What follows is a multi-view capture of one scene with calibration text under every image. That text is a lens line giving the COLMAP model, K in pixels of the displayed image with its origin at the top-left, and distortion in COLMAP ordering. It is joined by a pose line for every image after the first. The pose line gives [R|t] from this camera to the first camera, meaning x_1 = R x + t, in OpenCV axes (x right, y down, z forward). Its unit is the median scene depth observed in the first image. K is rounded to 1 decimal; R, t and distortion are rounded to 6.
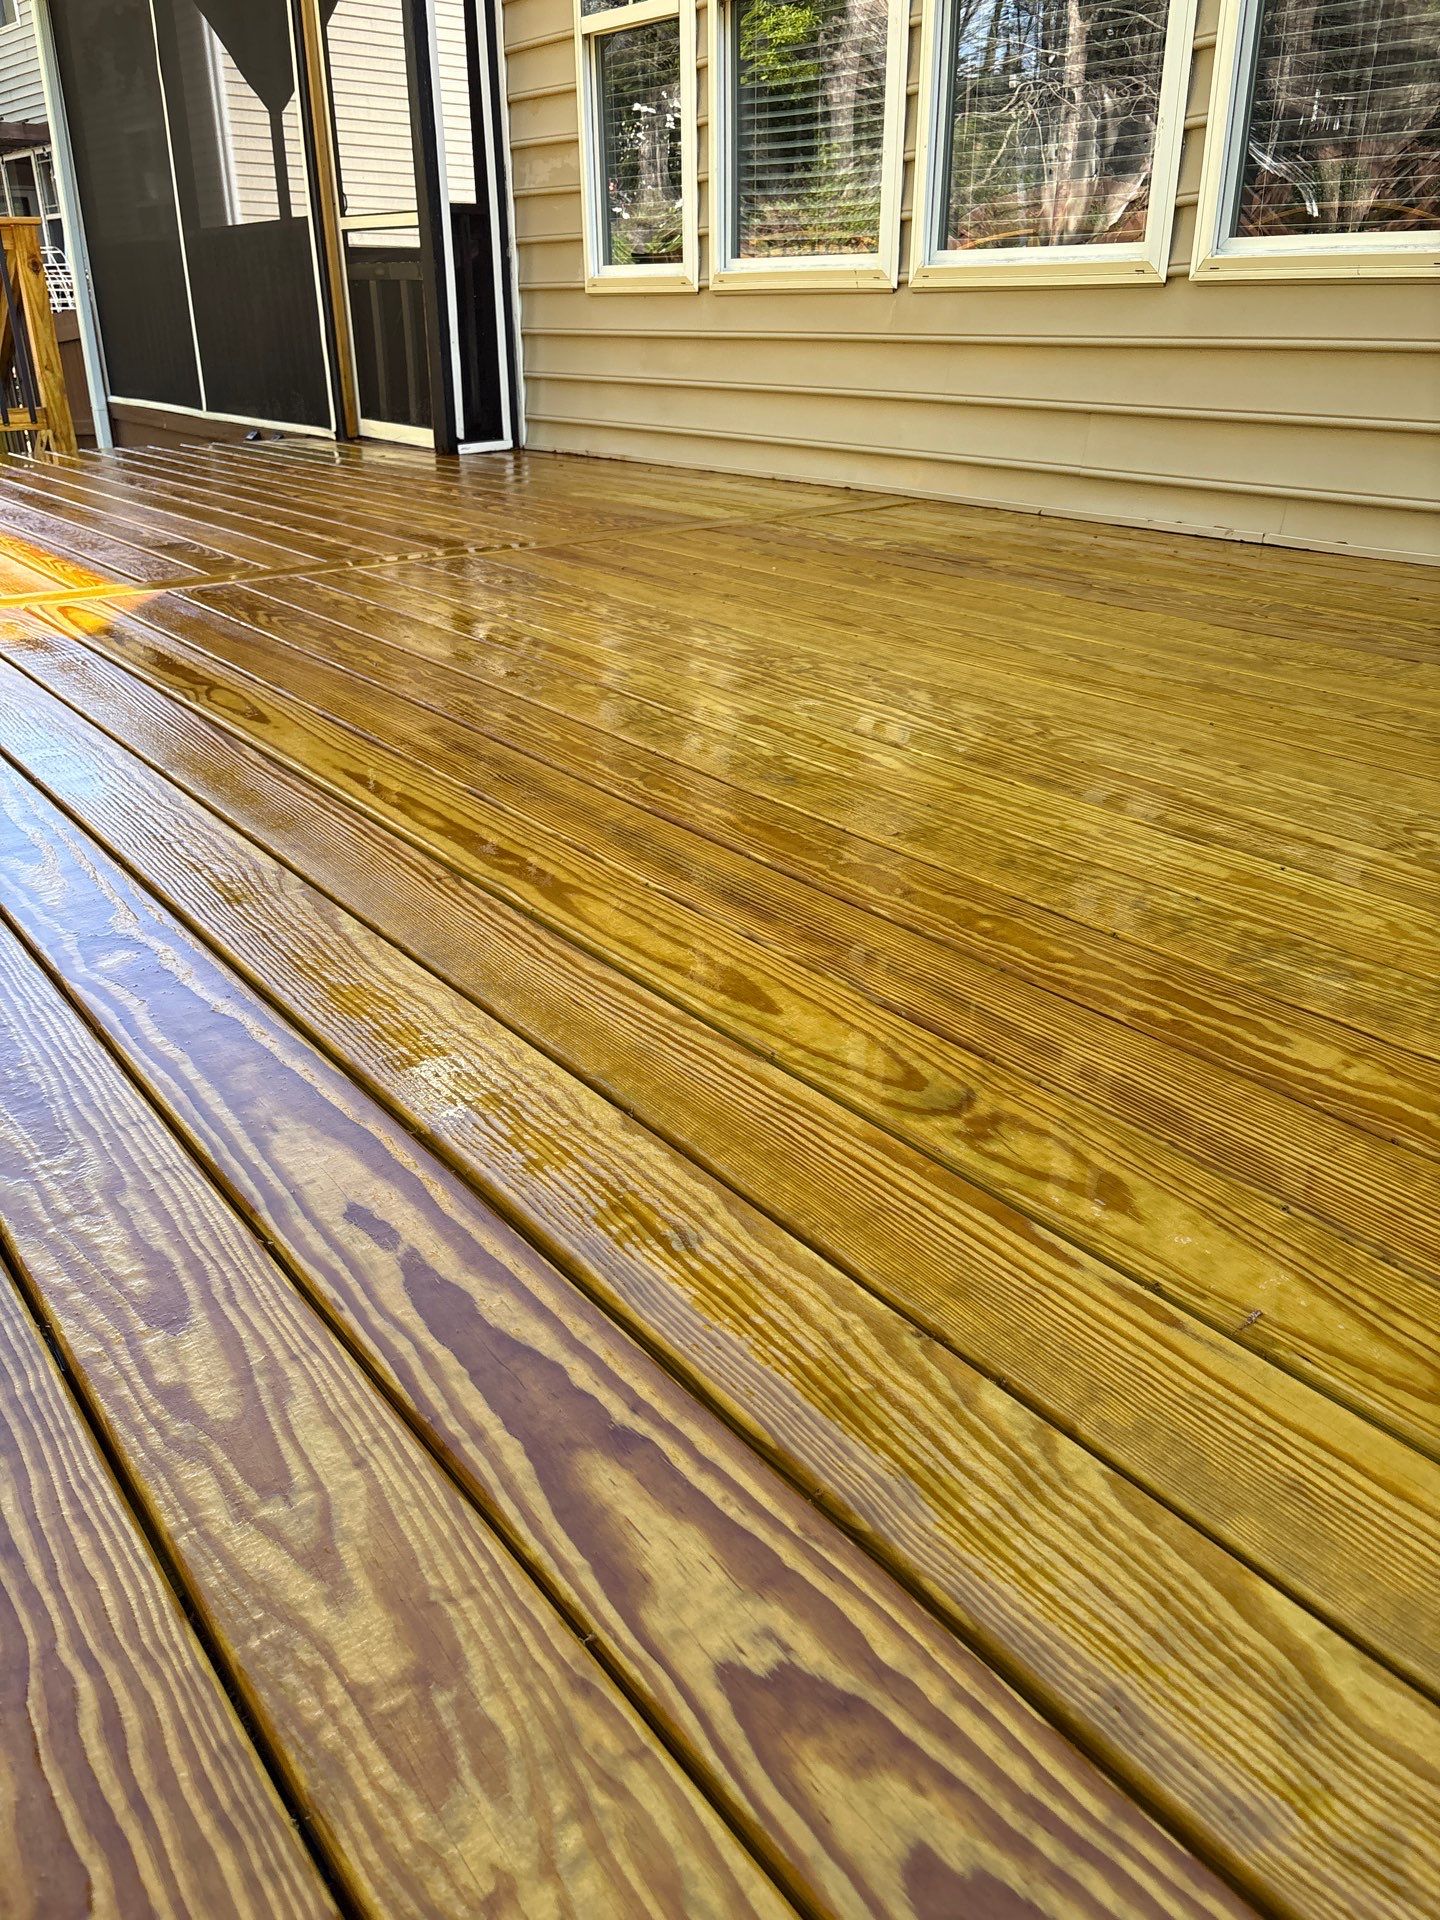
lens RADIAL K [[1457.9, 0, 735.6], [0, 1457.9, 954.6], [0, 0, 1]] dist [0.015346, -0.007434]
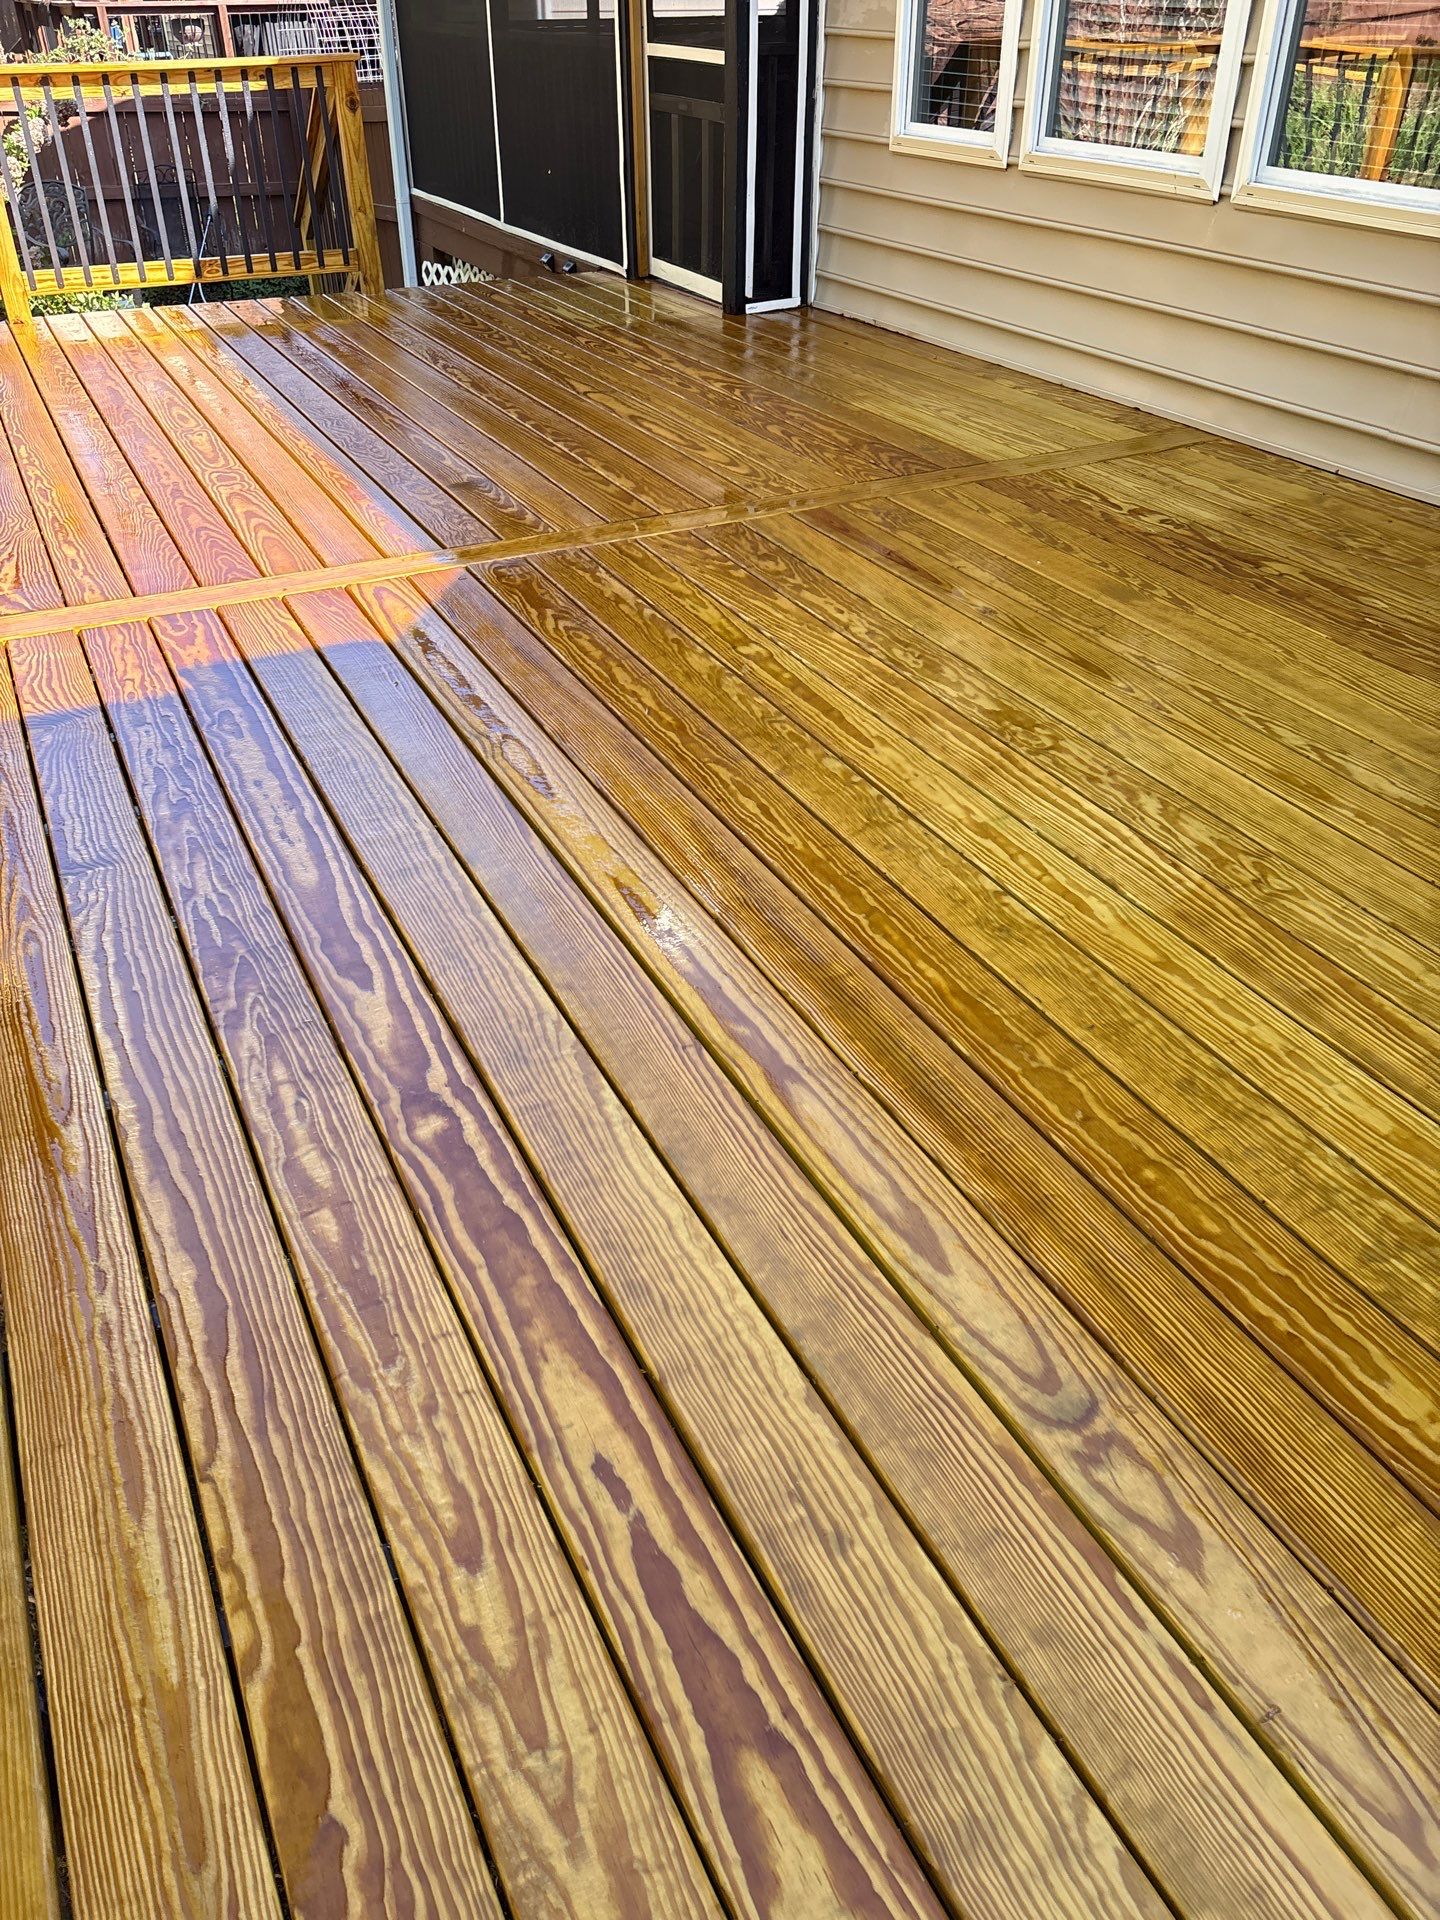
lens RADIAL K [[1445.6, 0, 714.6], [0, 1445.6, 968.8], [0, 0, 1]] dist [0.009217, -0.001371]
pose [[0.979928, 0.109287, -0.166728, 0.013201], [-0.077343, 0.979252, 0.187305, -0.494782], [0.183738, -0.170650, 0.968049, -0.178286]]
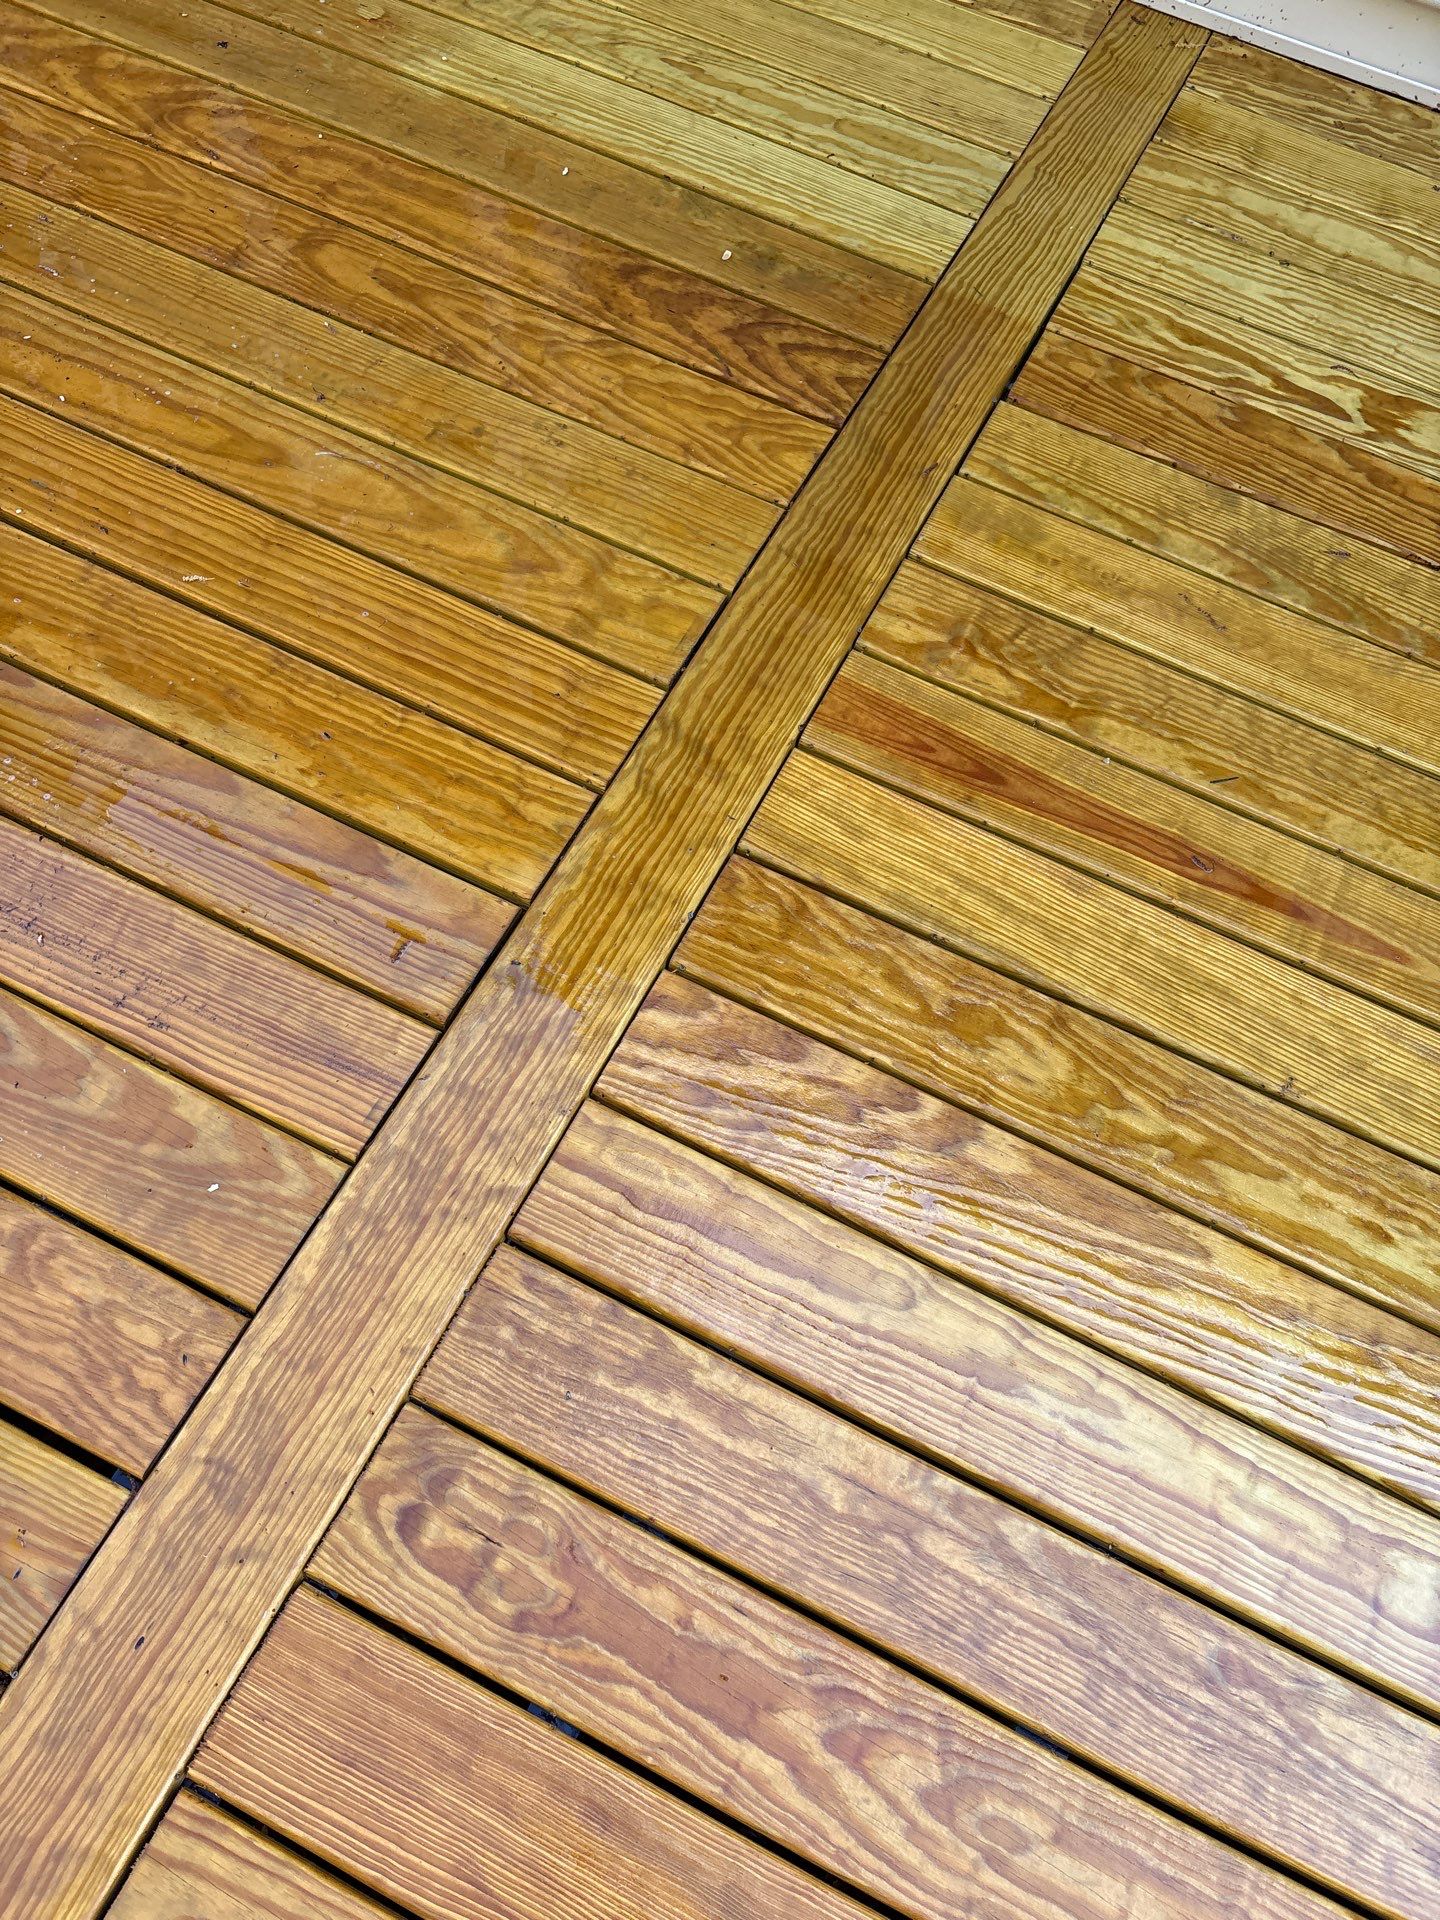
lens RADIAL K [[1457.9, 0, 735.6], [0, 1457.9, 954.6], [0, 0, 1]] dist [0.015346, -0.007434]
pose [[0.891850, -0.357392, 0.277262, -0.967257], [0.106421, 0.761544, 0.639317, -1.605144], [-0.439634, -0.540668, 0.717217, 2.217995]]
